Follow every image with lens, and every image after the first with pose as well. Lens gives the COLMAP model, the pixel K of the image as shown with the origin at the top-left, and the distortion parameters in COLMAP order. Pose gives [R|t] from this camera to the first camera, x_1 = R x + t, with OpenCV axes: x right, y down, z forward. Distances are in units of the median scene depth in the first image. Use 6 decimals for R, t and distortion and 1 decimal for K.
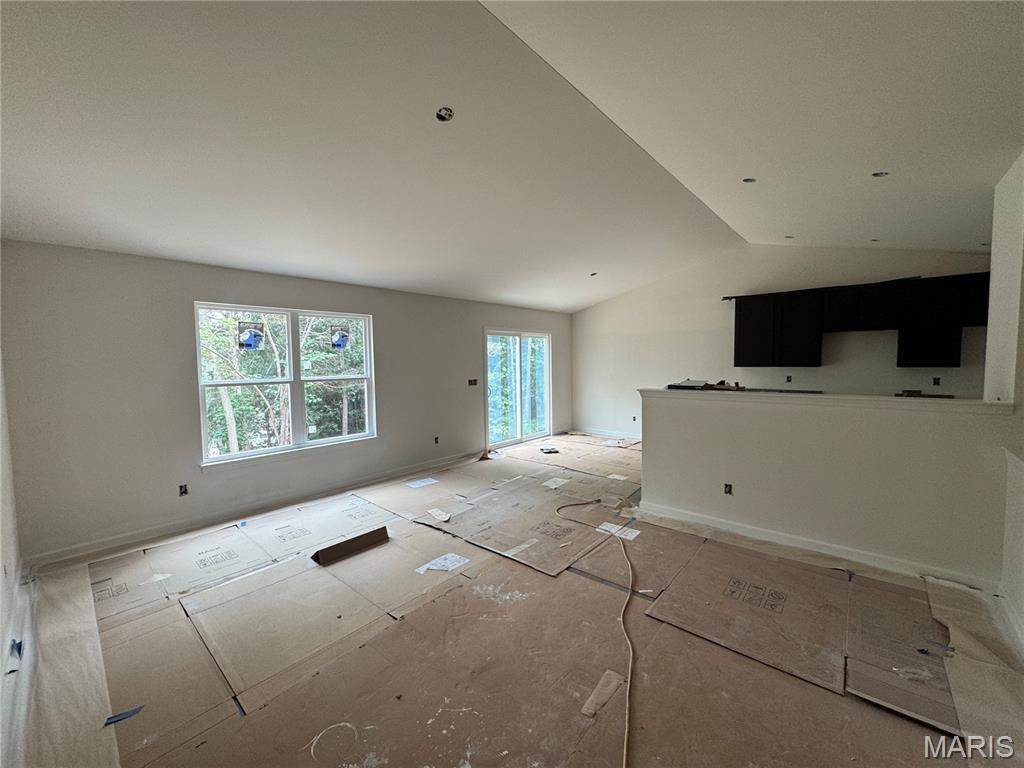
lens RADIAL K [[406.6, 0, 511.4], [0, 406.6, 384.3], [0, 0, 1]] dist [-0.003161, 0.000417]
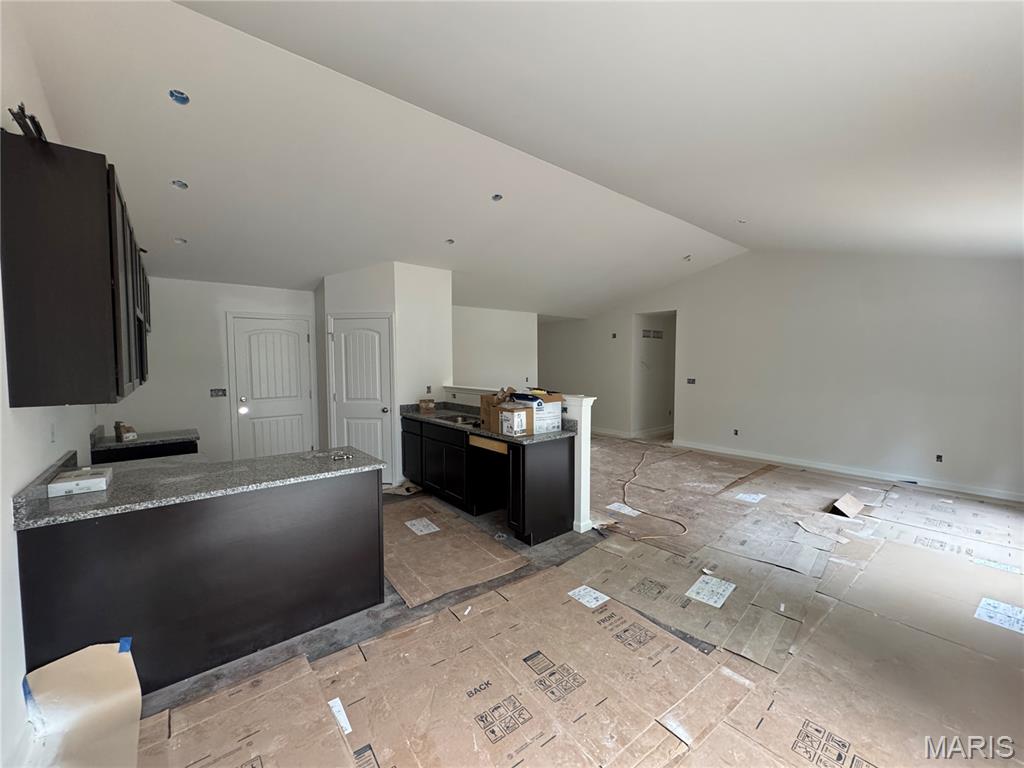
lens RADIAL K [[406.6, 0, 511.4], [0, 406.6, 384.3], [0, 0, 1]] dist [-0.003161, 0.000417]
pose [[-0.988073, 0.009342, 0.153703, 0.372025], [0.027373, 0.992917, 0.115618, -0.132060], [-0.151534, 0.118446, -0.981330, 1.999910]]
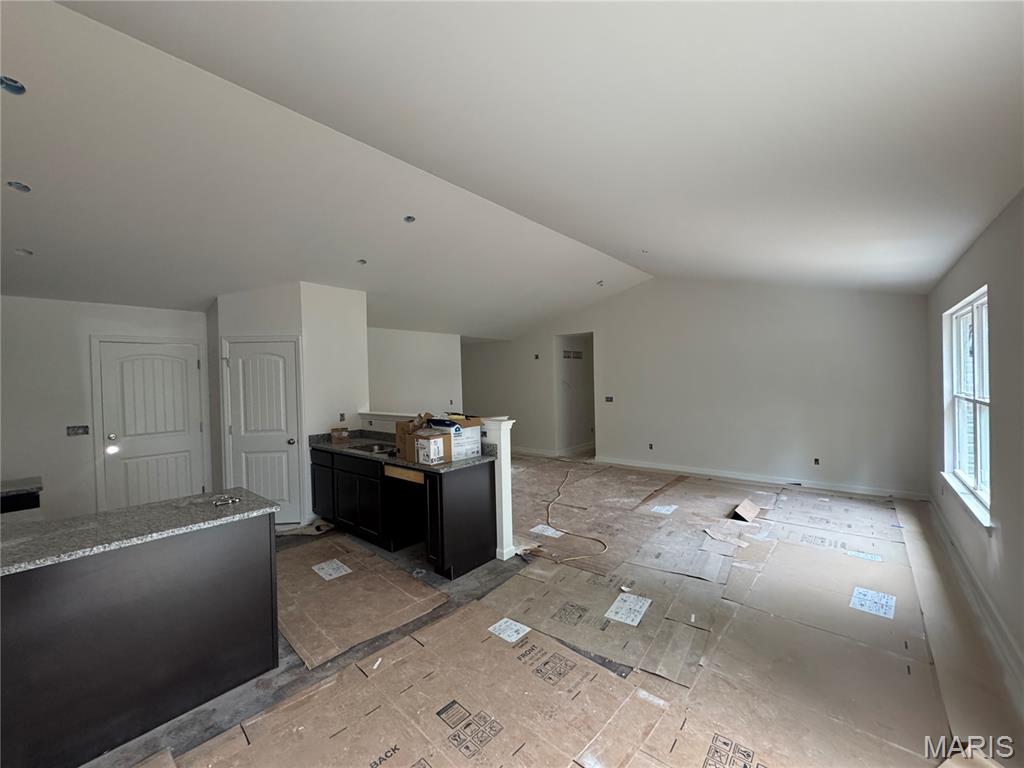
lens RADIAL K [[406.6, 0, 511.4], [0, 406.6, 384.3], [0, 0, 1]] dist [-0.003161, 0.000417]
pose [[-0.999053, 0.040091, -0.016893, 0.343747], [0.038781, 0.996664, 0.071808, -0.137911], [0.019716, 0.071085, -0.997275, 1.978118]]
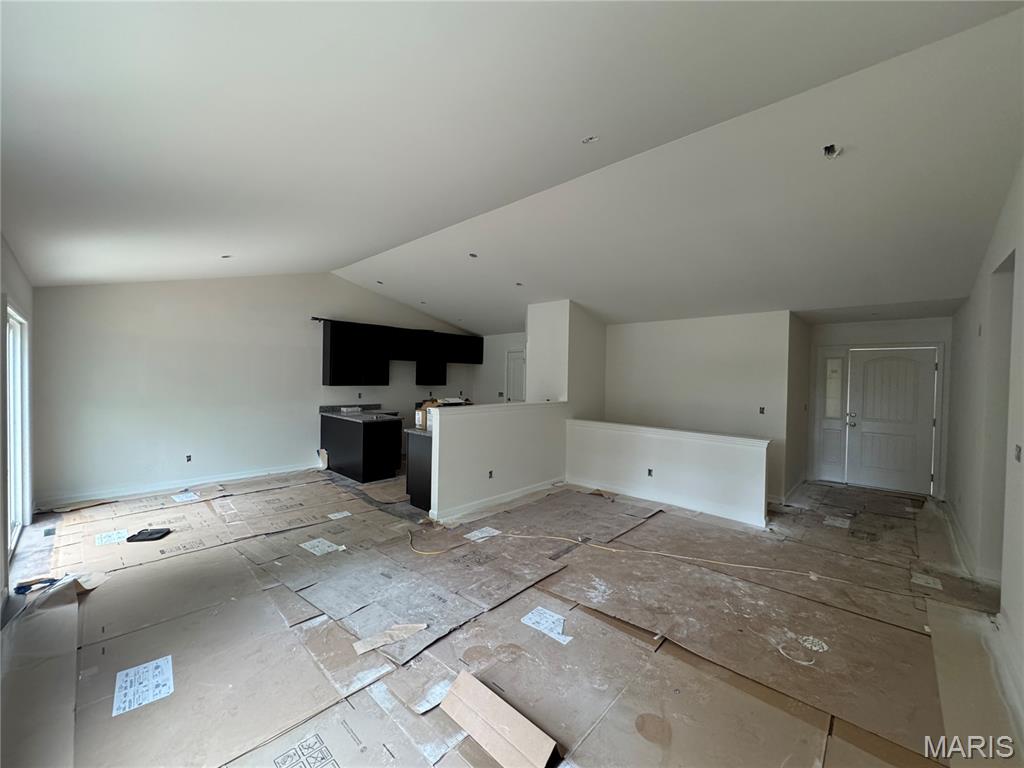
lens RADIAL K [[406.6, 0, 511.4], [0, 406.6, 384.3], [0, 0, 1]] dist [-0.003161, 0.000417]
pose [[0.029956, -0.003298, 0.999546, -0.791056], [0.042512, 0.999094, 0.002023, -0.047144], [-0.998647, 0.042432, 0.030069, 0.806206]]
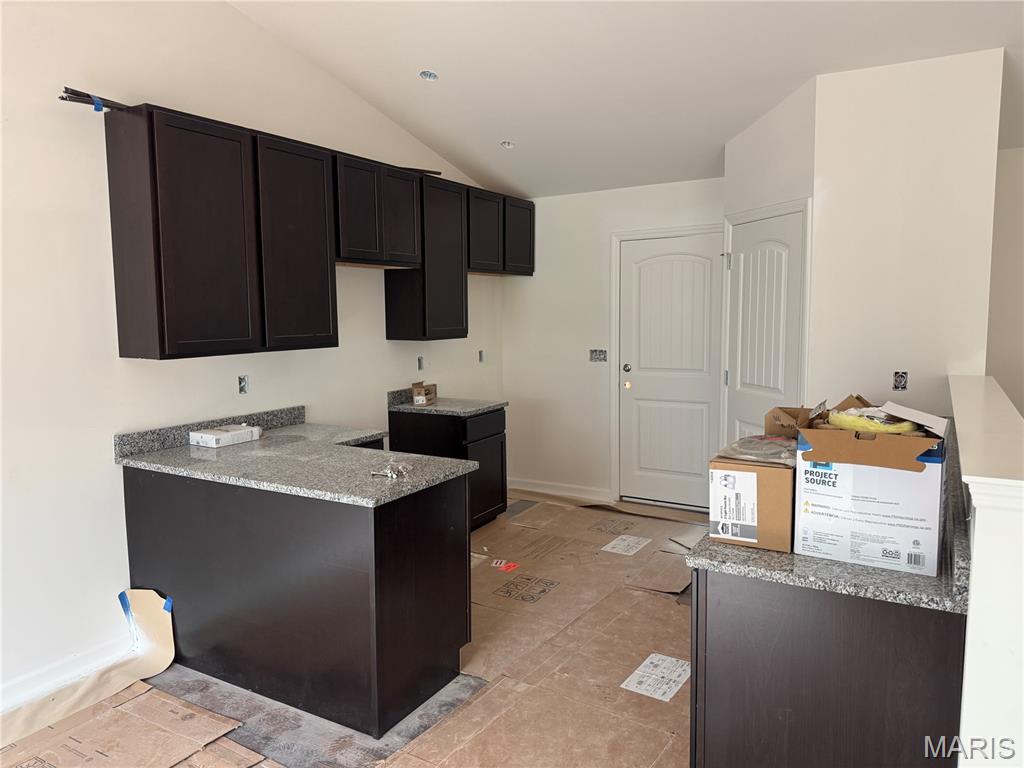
lens RADIAL K [[717.6, 0, 513.2], [0, 717.6, 381.9], [0, 0, 1]] dist [0.009999, -0.001357]
pose [[-0.196298, -0.084373, 0.976908, 0.024987], [0.074141, 0.992162, 0.100588, -0.096432], [-0.977737, 0.092174, -0.188504, 1.386295]]
